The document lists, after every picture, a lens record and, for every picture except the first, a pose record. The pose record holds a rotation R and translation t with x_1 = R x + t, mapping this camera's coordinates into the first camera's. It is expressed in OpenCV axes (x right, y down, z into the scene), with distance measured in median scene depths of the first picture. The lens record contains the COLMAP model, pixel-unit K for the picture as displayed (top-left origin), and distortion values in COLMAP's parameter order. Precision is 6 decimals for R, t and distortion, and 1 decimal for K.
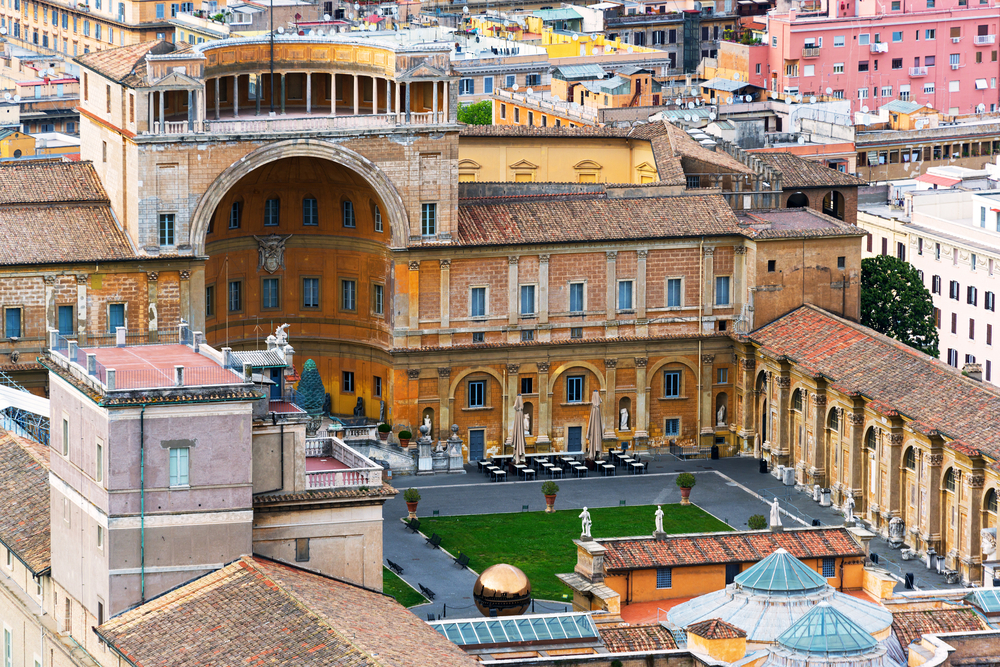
lens RADIAL K [[5770.8, 0, 500.0], [0, 5770.8, 333.5], [0, 0, 1]] dist [-0.028289, 17.586224]
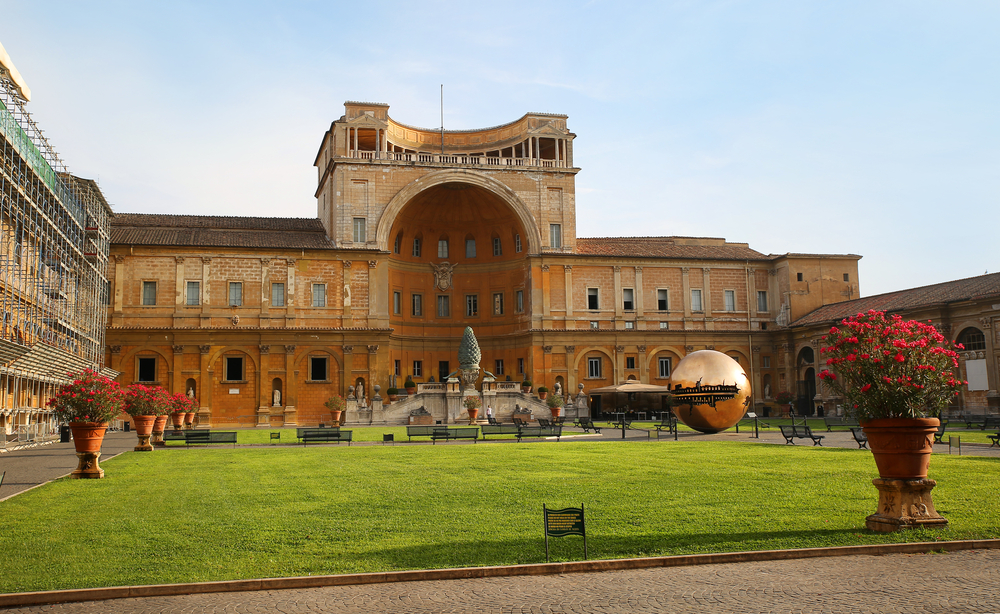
lens RADIAL K [[987.2, 0, 486.2], [0, 987.2, 260.9], [0, 0, 1]] dist [-0.028966, -0.001256]
pose [[0.998755, -0.028429, -0.040998, -0.019246], [0.014108, 0.949155, -0.314492, 0.059322], [0.047854, 0.313522, 0.948374, 0.776850]]
